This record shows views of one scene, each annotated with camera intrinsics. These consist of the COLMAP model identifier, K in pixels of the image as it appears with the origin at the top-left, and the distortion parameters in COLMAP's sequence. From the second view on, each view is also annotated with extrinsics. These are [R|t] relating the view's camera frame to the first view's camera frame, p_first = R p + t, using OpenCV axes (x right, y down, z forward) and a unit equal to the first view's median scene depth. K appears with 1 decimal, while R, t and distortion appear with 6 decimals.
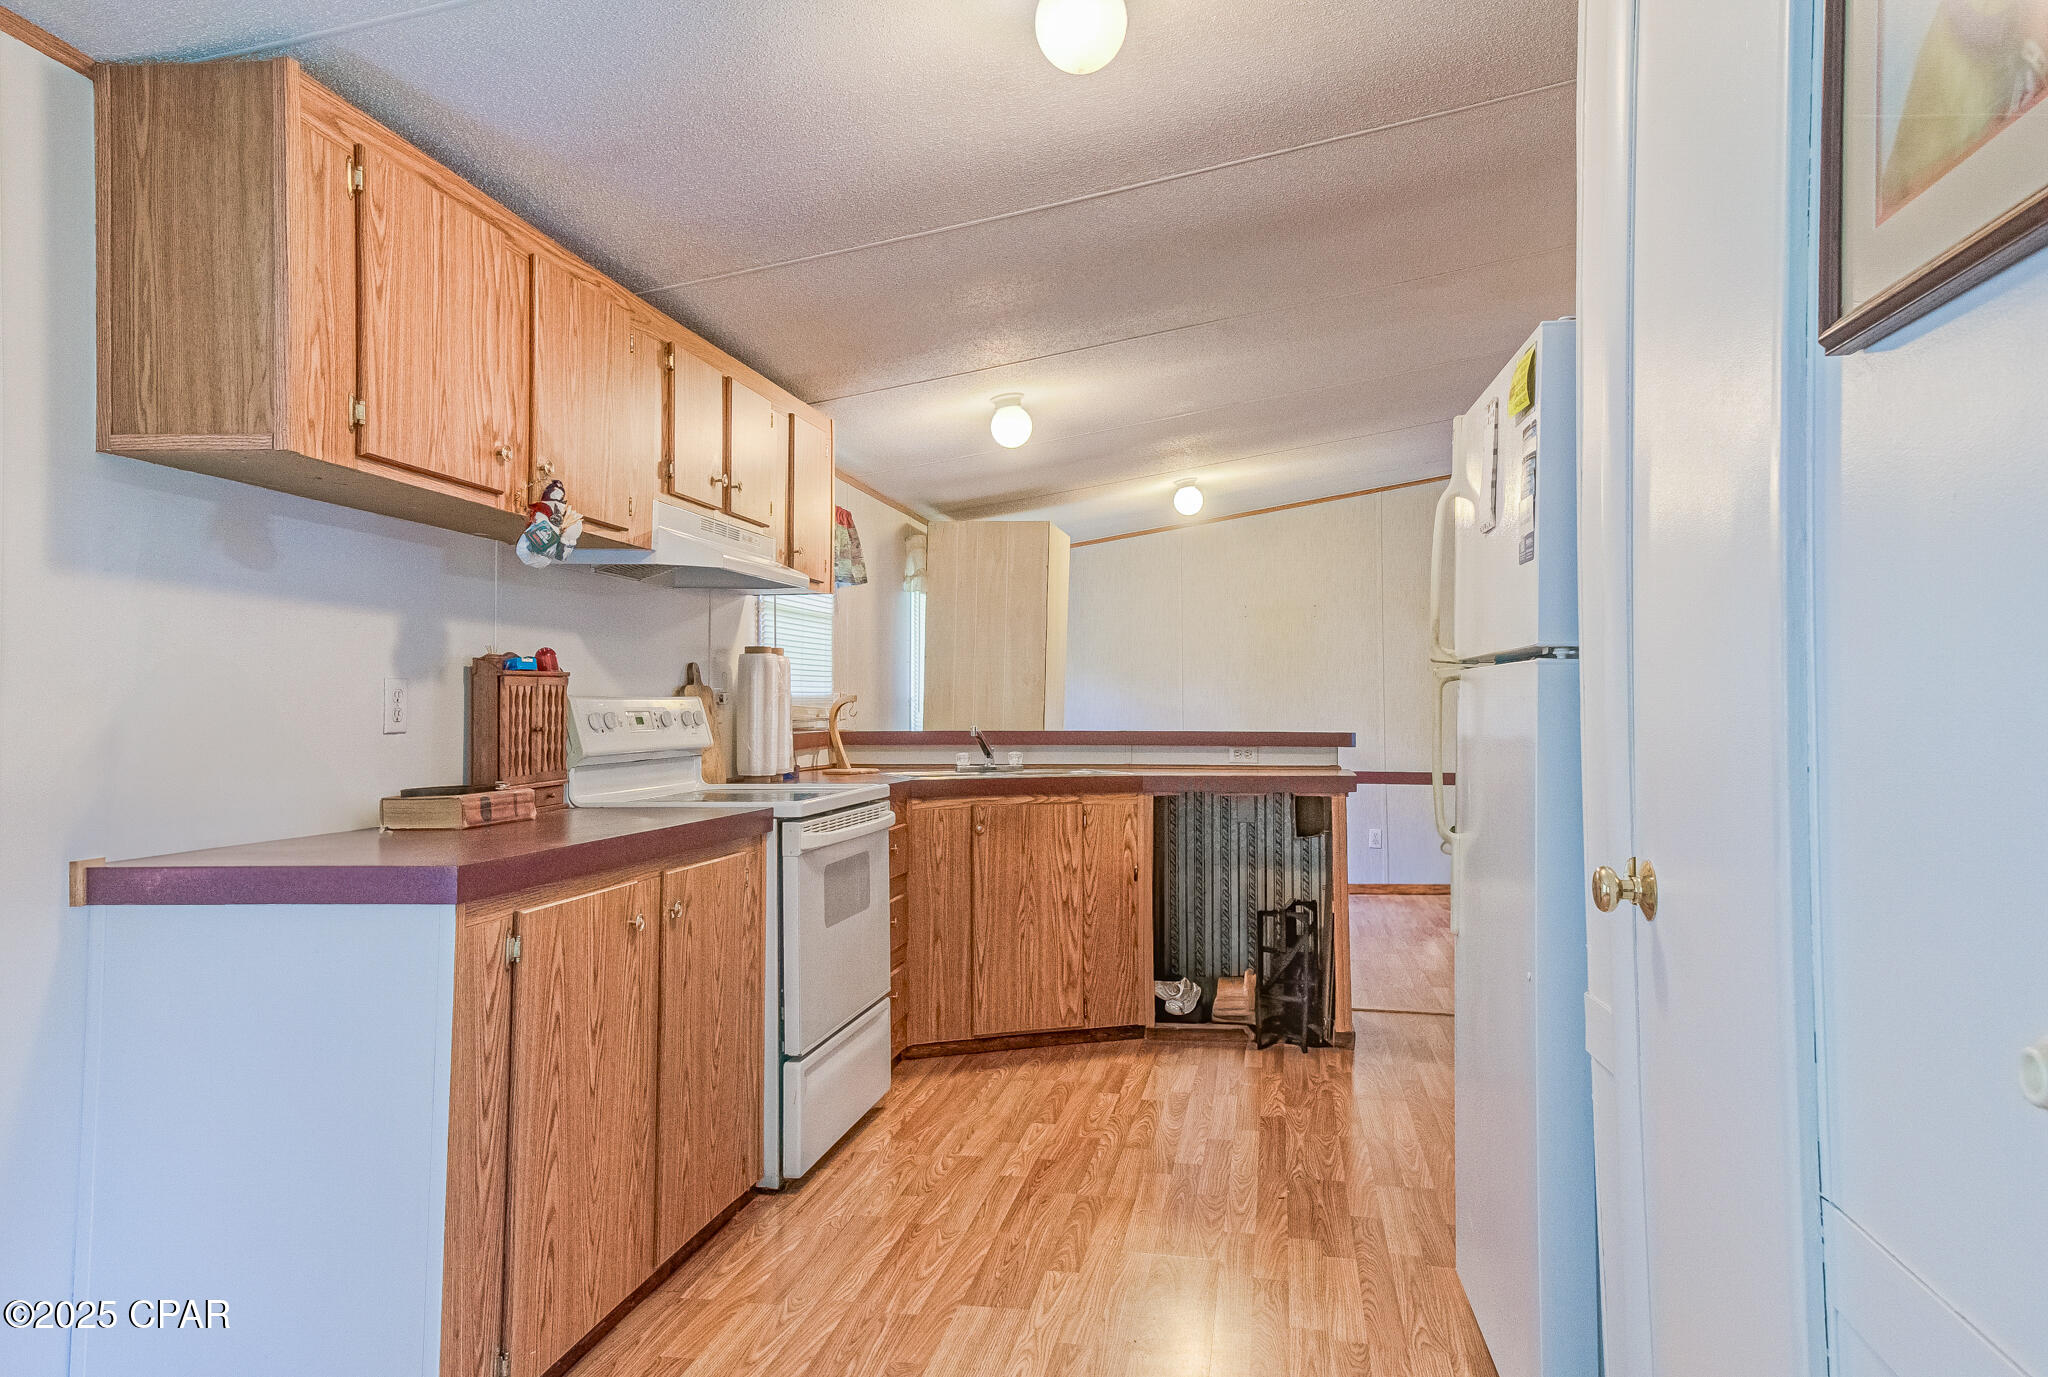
lens RADIAL K [[1369.0, 0, 1025.3], [0, 1369.0, 700.4], [0, 0, 1]] dist [0.002957, 0.000512]
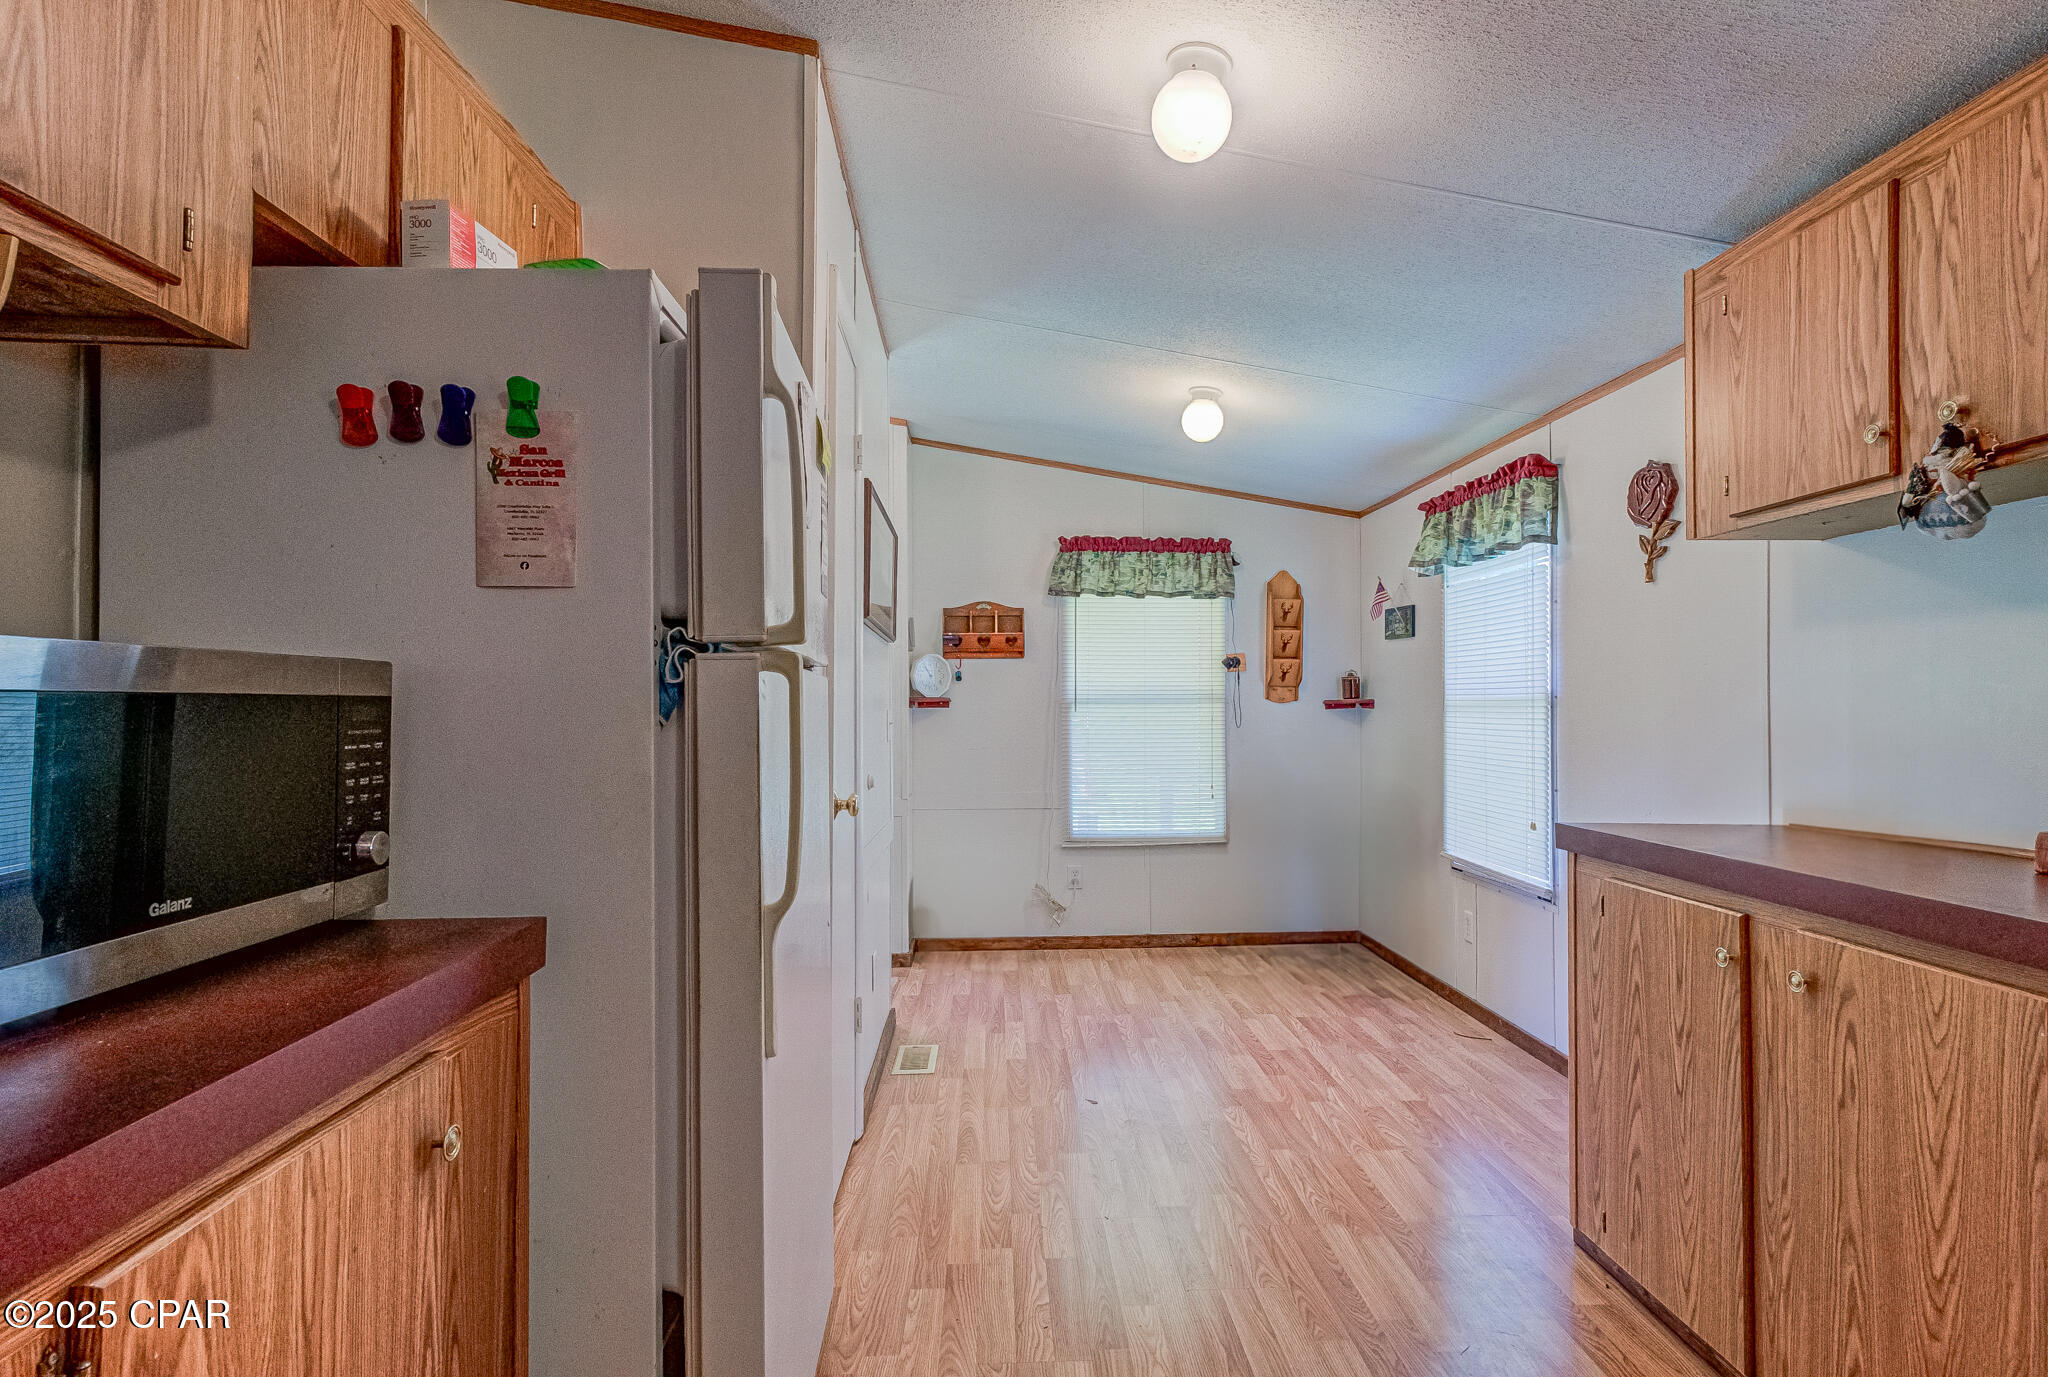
lens RADIAL K [[1016.1, 0, 1025.4], [0, 1016.1, 697.1], [0, 0, 1]] dist [0.006955, 0.000591]
pose [[-0.980186, -0.007326, -0.197946, 0.304544], [-0.003204, 0.999771, -0.021138, 0.007629], [0.198056, -0.020085, -0.979985, 1.597014]]
